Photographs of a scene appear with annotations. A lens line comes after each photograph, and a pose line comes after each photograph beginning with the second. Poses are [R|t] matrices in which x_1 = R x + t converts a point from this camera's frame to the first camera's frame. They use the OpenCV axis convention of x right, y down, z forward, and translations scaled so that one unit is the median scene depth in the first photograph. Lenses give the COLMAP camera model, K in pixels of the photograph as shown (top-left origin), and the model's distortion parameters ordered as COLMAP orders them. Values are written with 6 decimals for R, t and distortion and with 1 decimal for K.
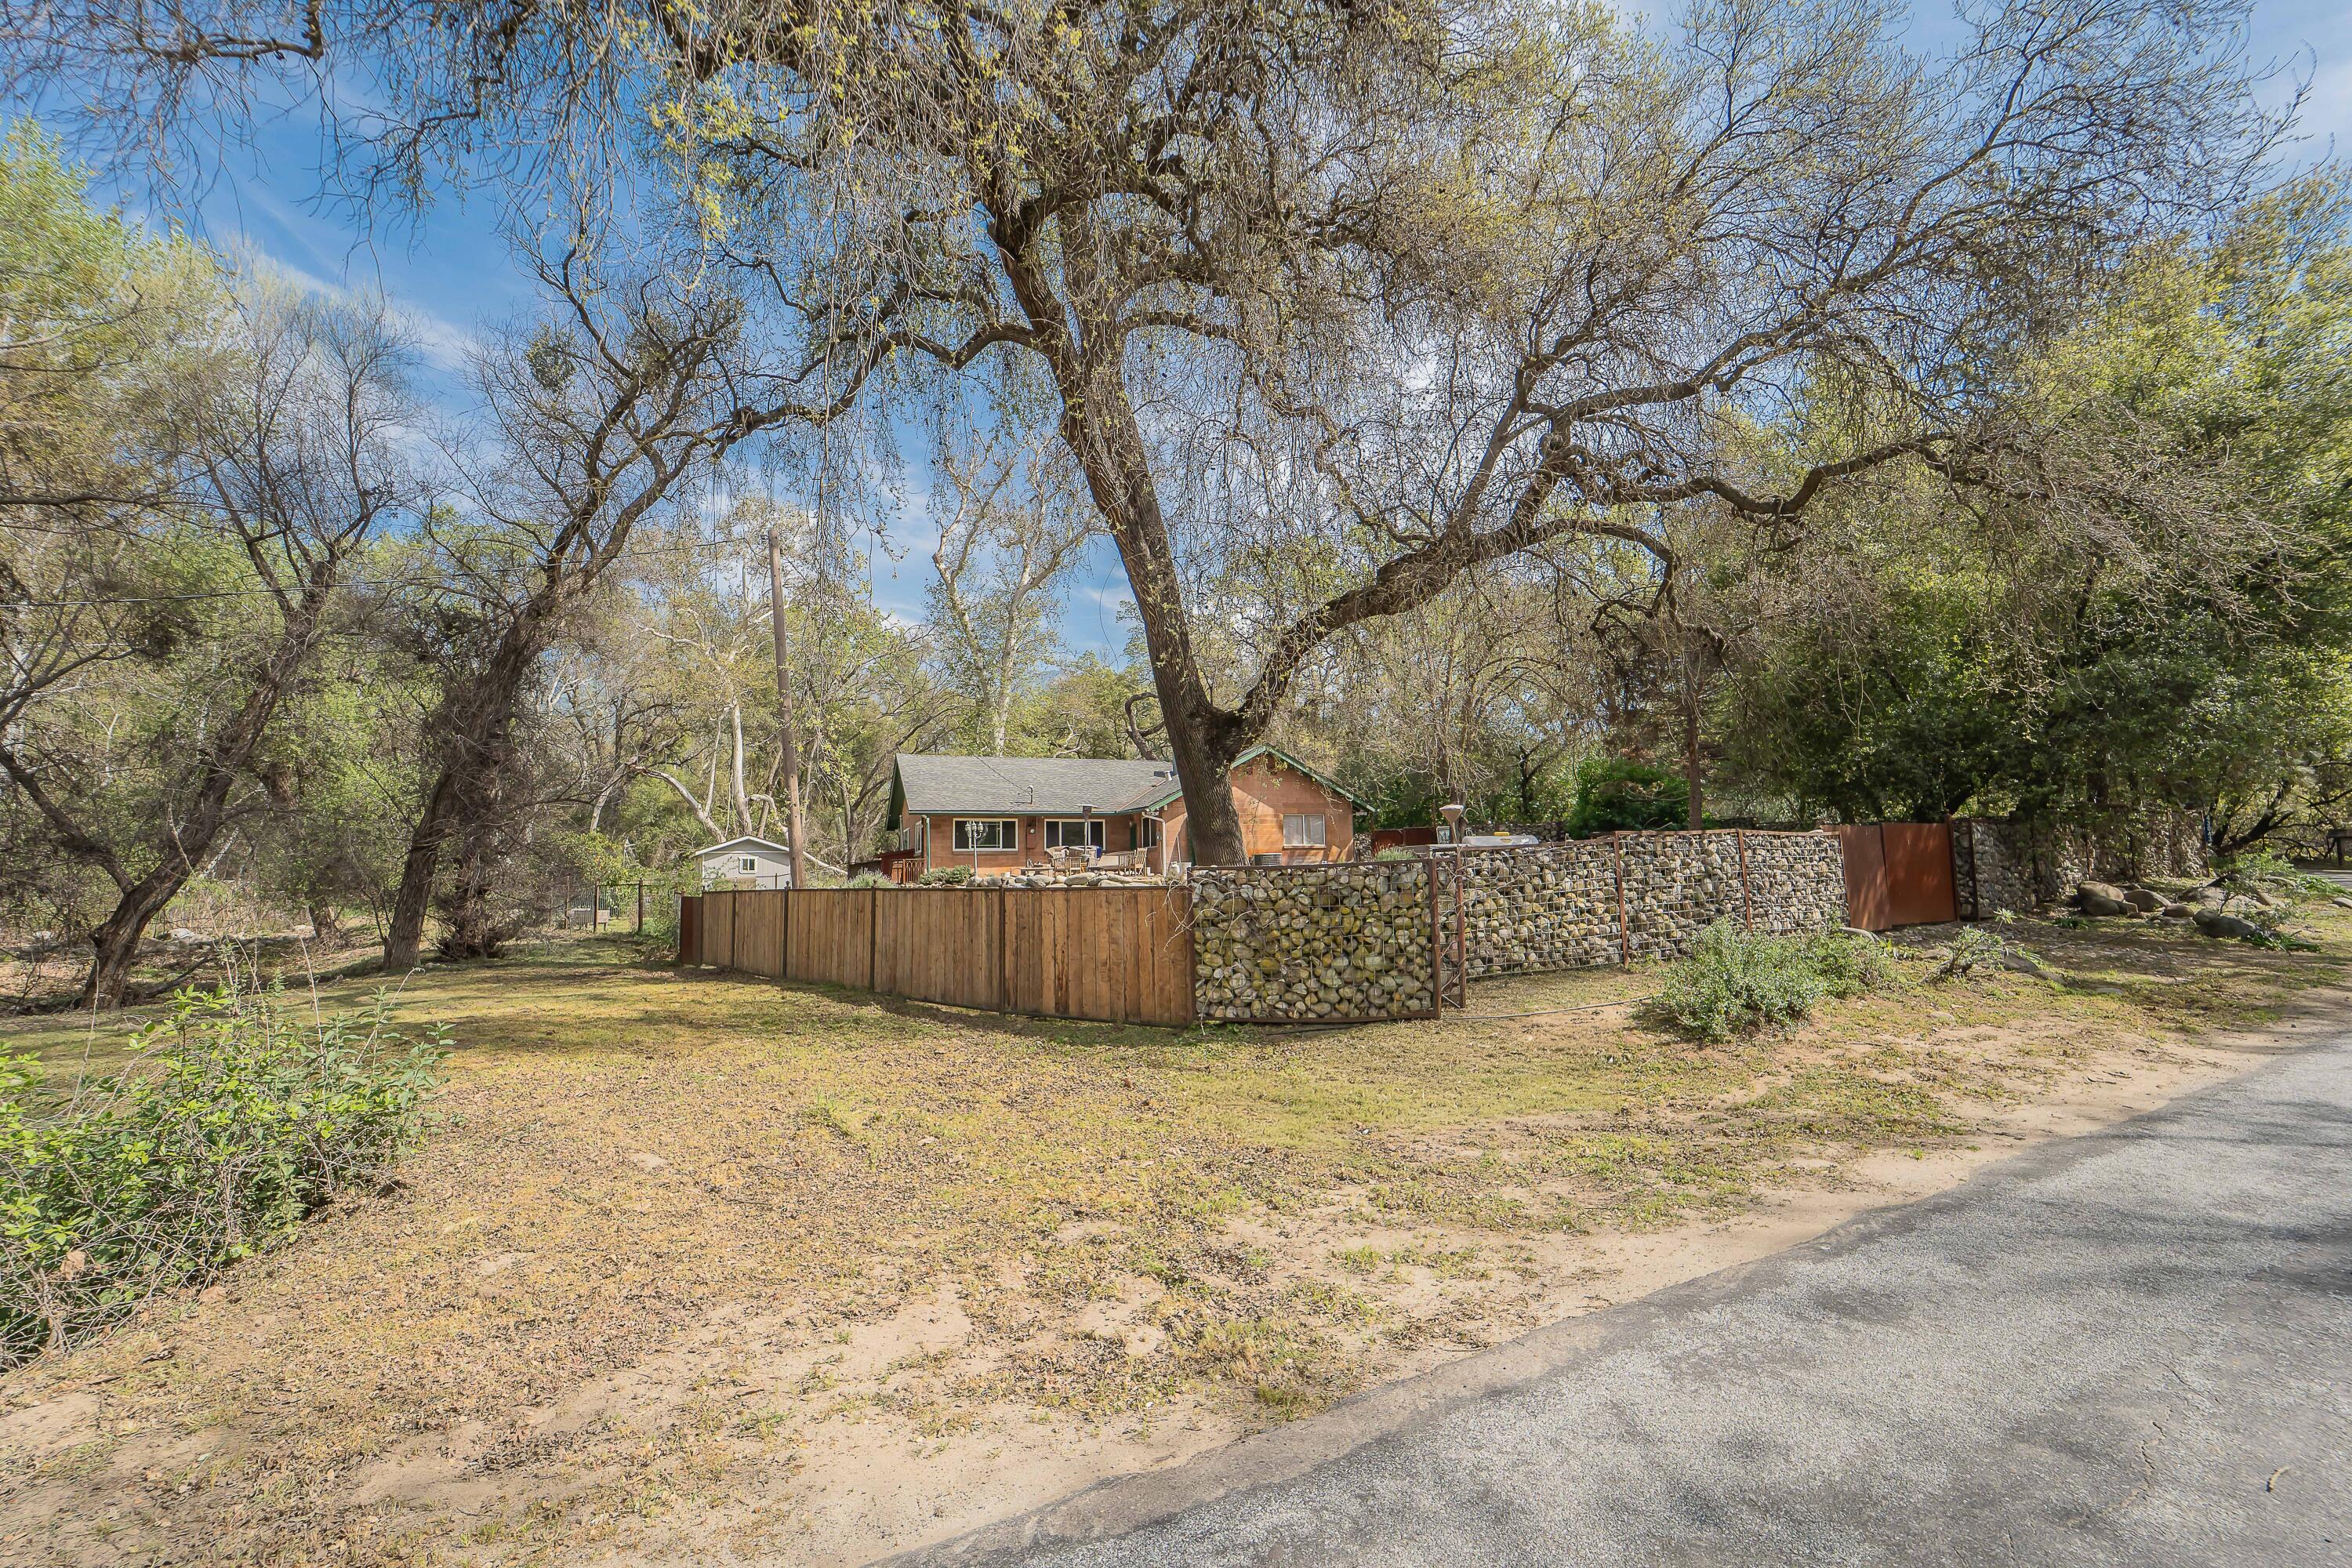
lens RADIAL K [[979.9, 0, 1176.0], [0, 979.9, 784.0], [0, 0, 1]] dist [-0.020731, -0.000514]
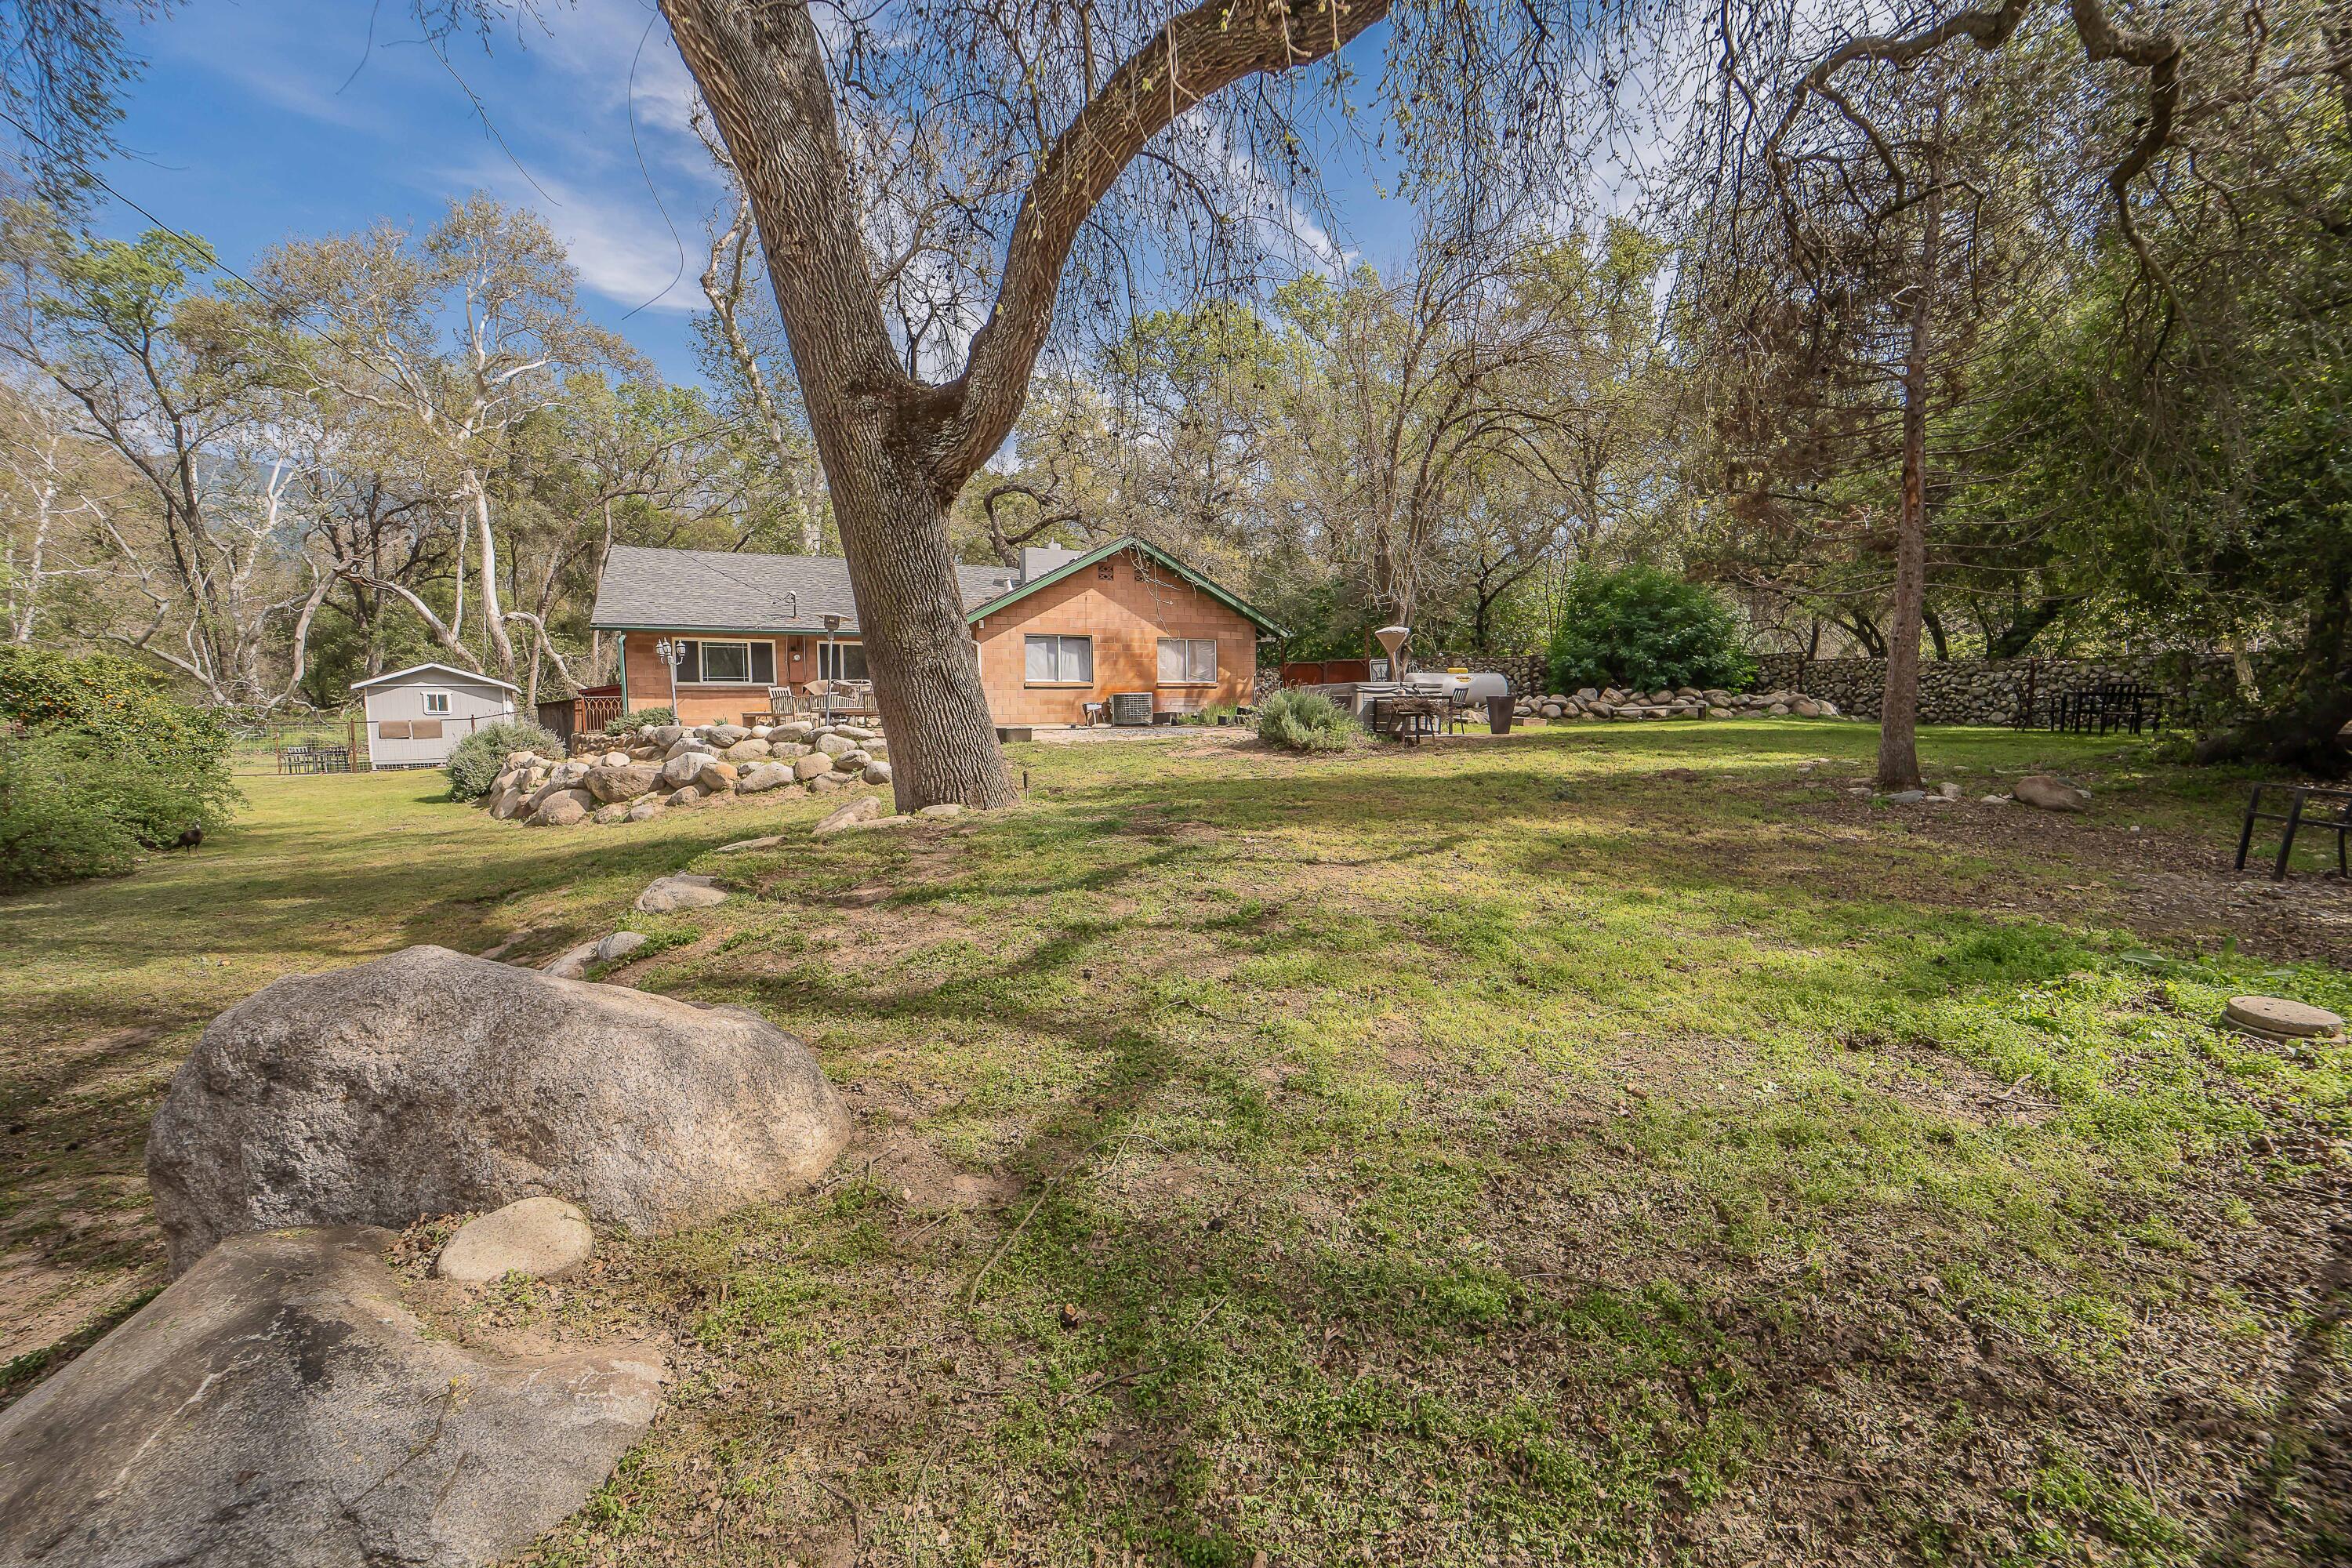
lens RADIAL K [[979.9, 0, 1176.0], [0, 979.9, 784.0], [0, 0, 1]] dist [-0.020731, -0.000514]
pose [[0.997859, 0.005083, 0.065203, 0.072006], [-0.015537, 0.986859, 0.160833, 0.019577], [-0.063529, -0.161502, 0.984825, 0.264924]]
